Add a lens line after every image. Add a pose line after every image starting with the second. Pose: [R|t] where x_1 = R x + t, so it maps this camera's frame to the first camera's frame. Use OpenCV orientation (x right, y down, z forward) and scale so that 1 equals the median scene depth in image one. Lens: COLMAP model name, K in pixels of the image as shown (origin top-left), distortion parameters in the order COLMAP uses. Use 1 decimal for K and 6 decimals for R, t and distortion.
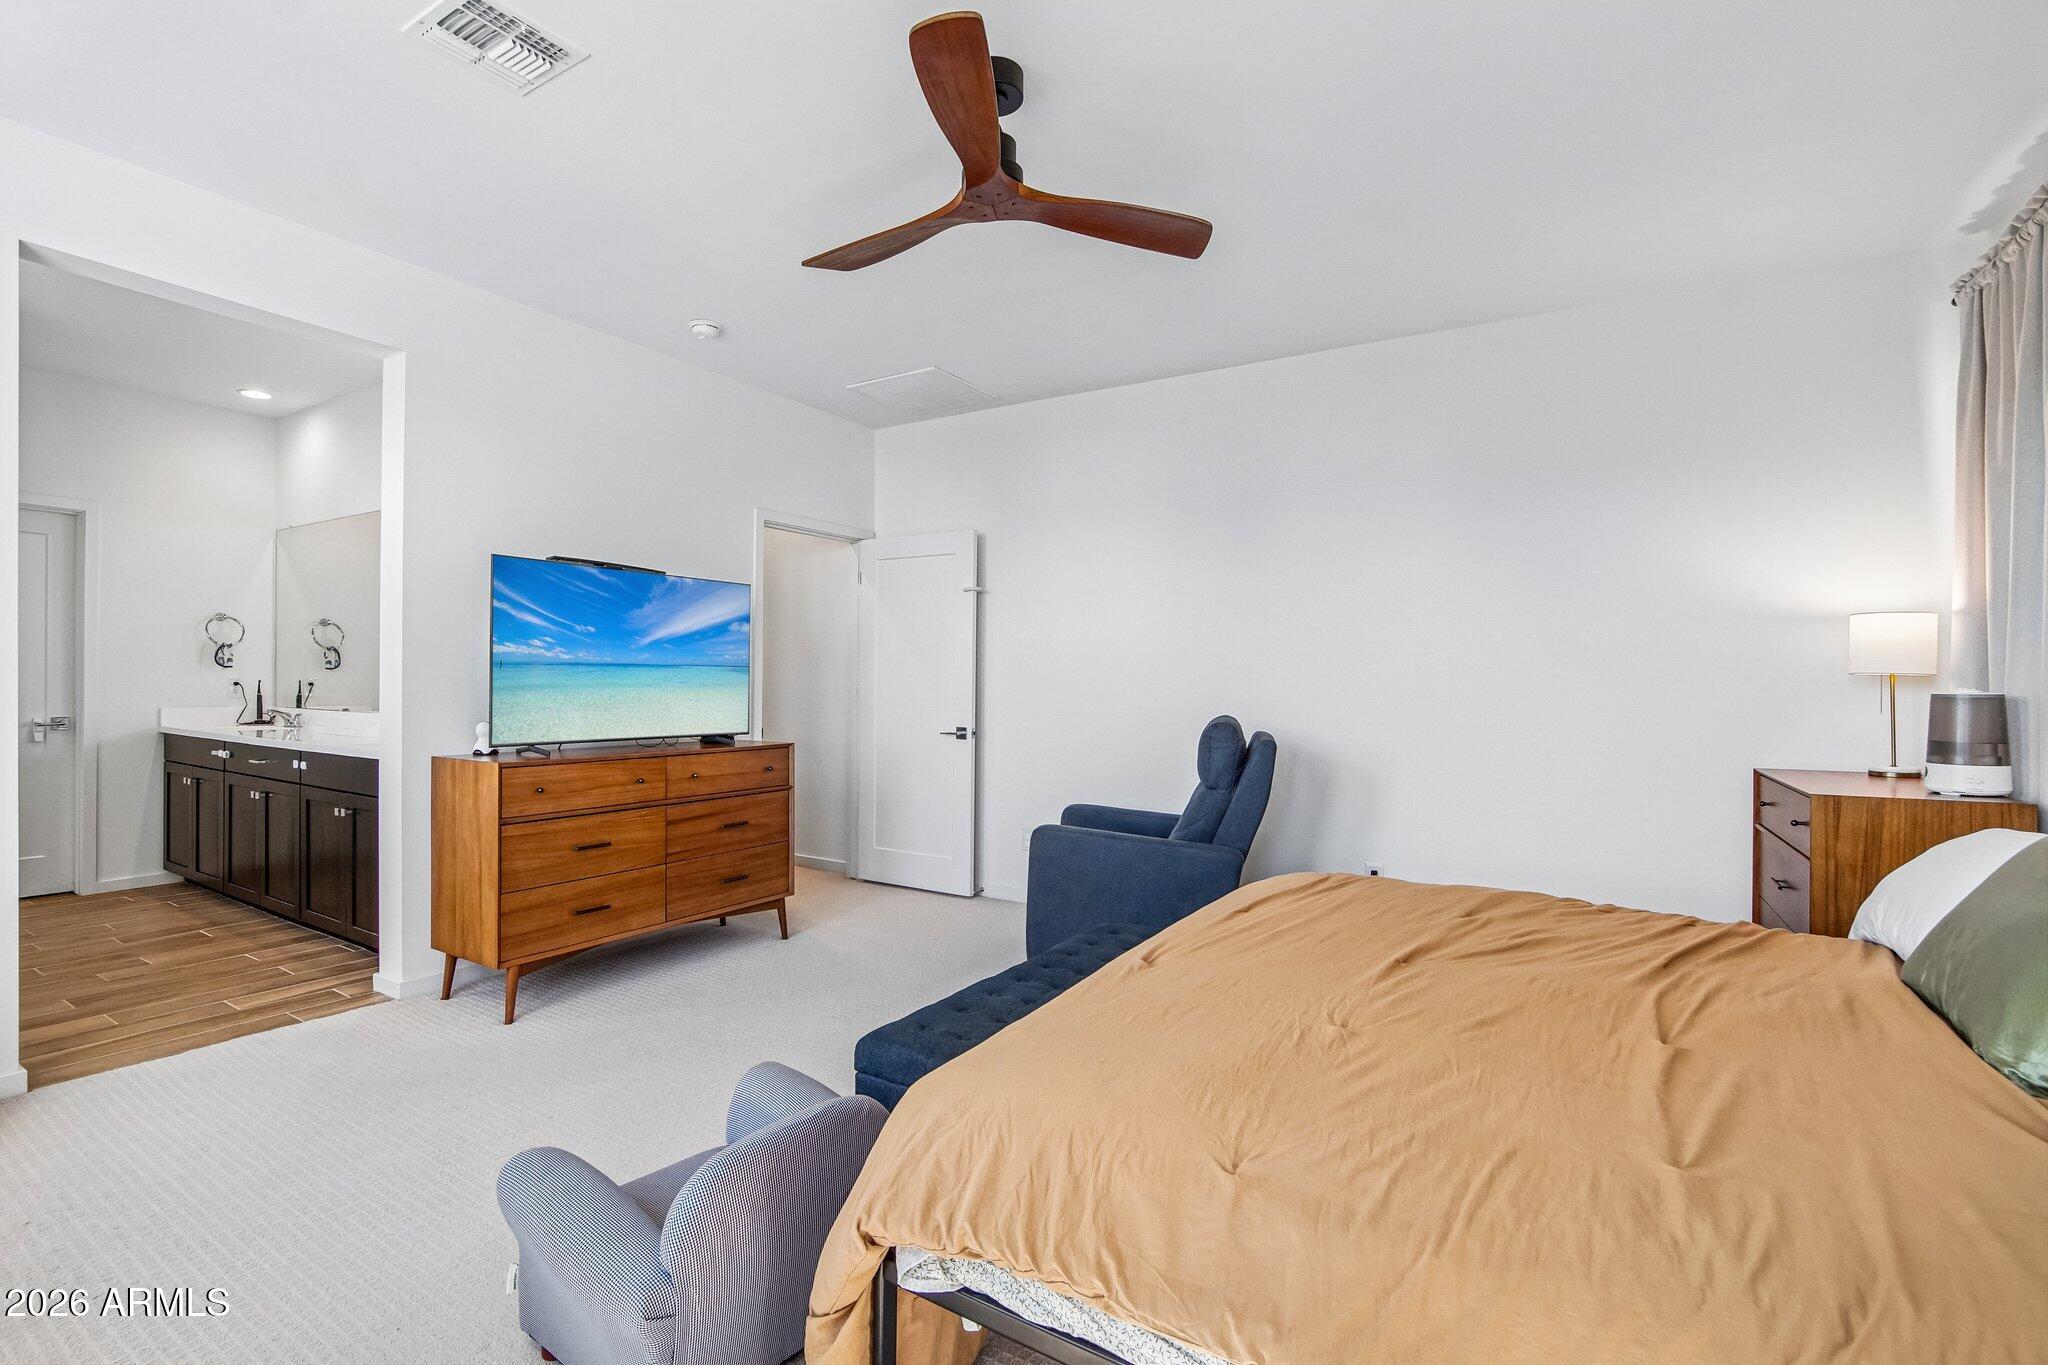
lens RADIAL K [[938.1, 0, 975.7], [0, 938.1, 691.1], [0, 0, 1]] dist [-0.034384, 0.002551]
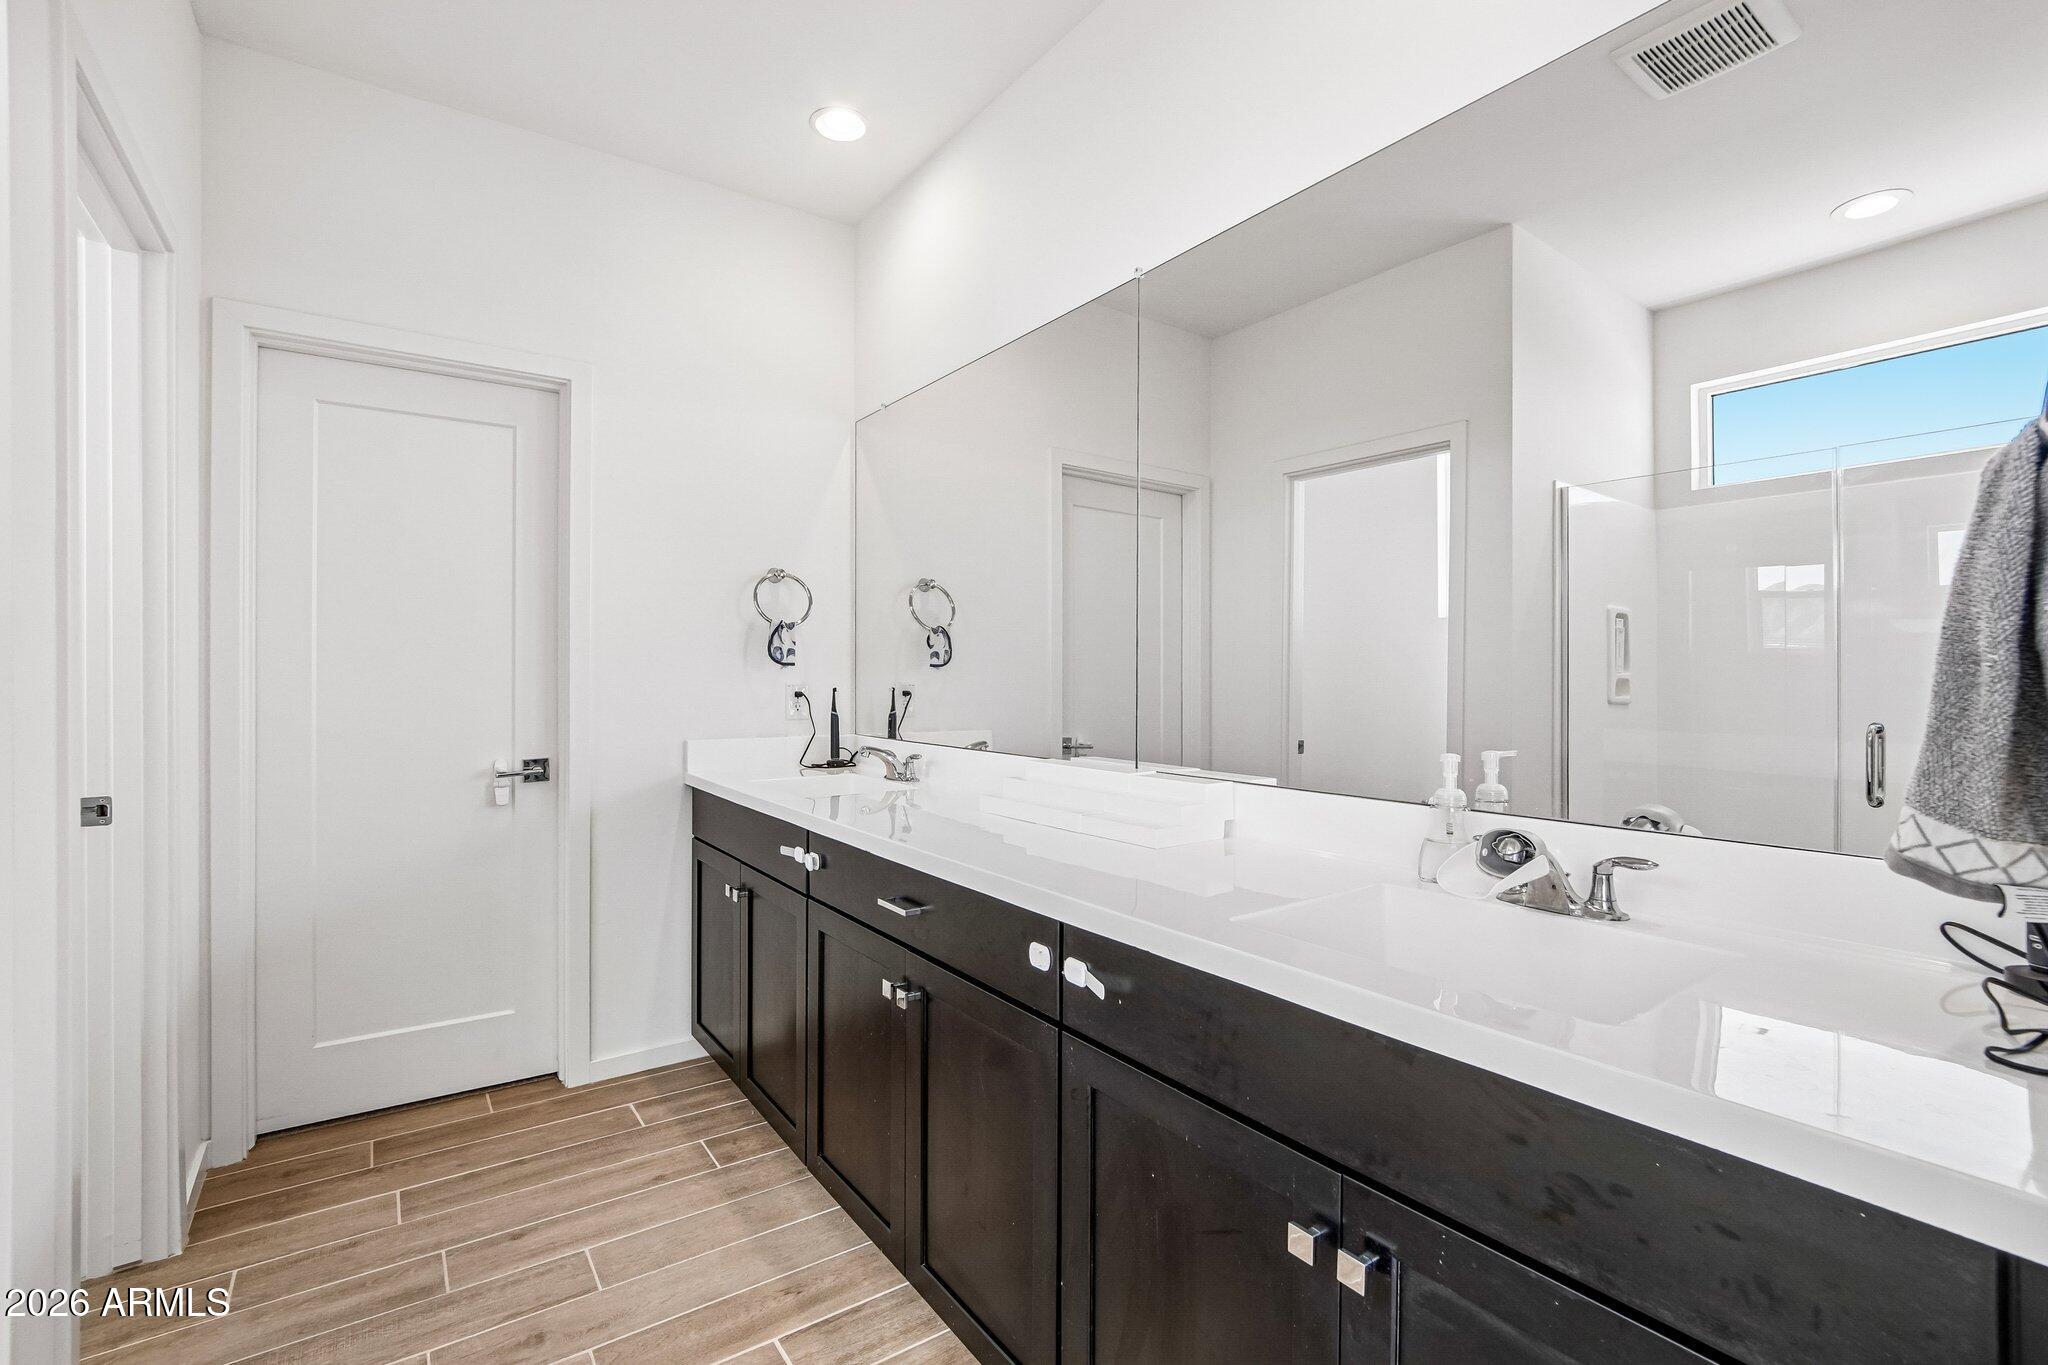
lens RADIAL K [[938.1, 0, 1020.9], [0, 938.1, 677.9], [0, 0, 1]] dist [-0.034384, 0.002551]
pose [[0.924184, -0.002636, -0.381938, -0.468623], [0.001696, 0.999995, -0.002796, -0.016565], [0.381943, 0.001936, 0.924184, 0.531462]]
